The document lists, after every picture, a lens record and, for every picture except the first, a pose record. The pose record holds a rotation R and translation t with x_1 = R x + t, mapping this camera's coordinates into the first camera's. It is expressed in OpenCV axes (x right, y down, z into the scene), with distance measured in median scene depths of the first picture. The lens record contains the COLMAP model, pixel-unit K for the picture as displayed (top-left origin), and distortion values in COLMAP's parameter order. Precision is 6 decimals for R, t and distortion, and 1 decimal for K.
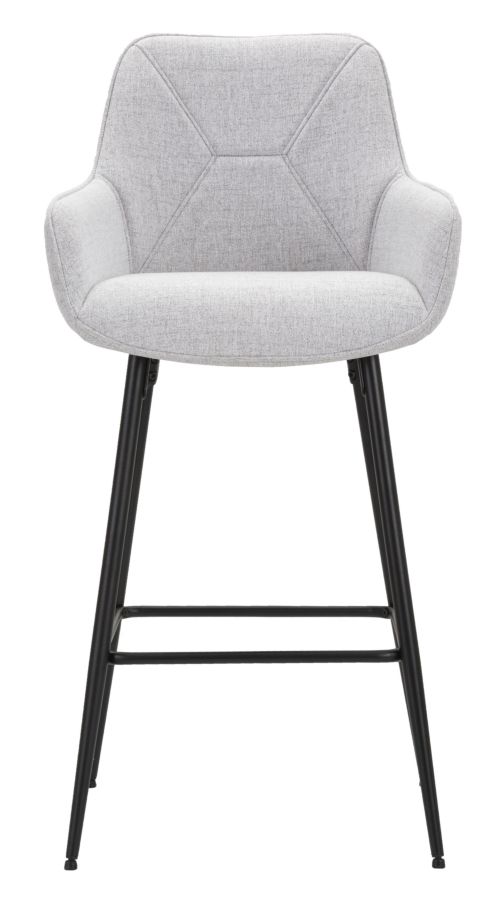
lens RADIAL K [[2950.4, 0, 252.5], [0, 2950.4, 451.9], [0, 0, 1]] dist [0.753576, 0.000000]
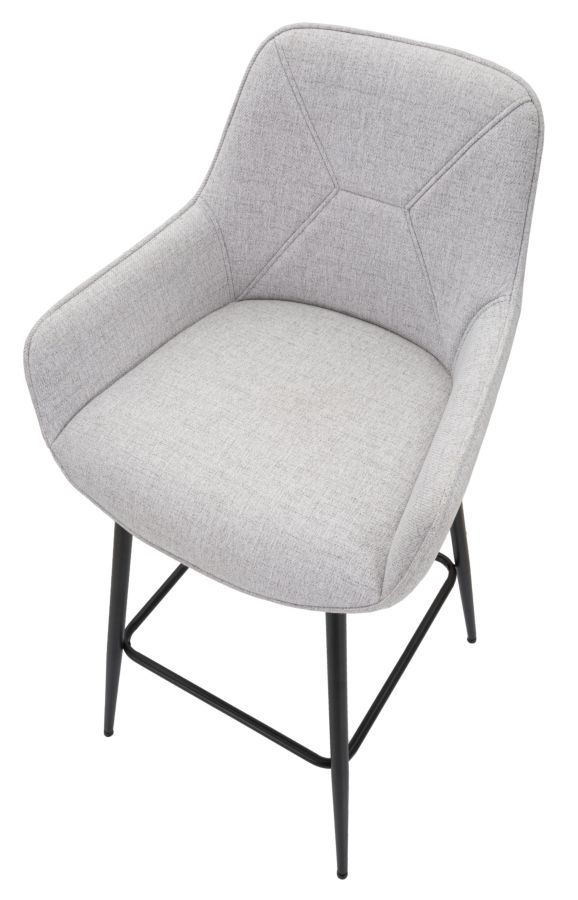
lens RADIAL K [[931.9, 0, 290.6], [0, 931.9, 446.1], [0, 0, 1]] dist [0.026351, 0.000000]
pose [[0.863454, 0.369270, -0.343638, 0.102074], [-0.058046, 0.749455, 0.659506, -0.228099], [0.501077, -0.549506, 0.668554, 0.760972]]
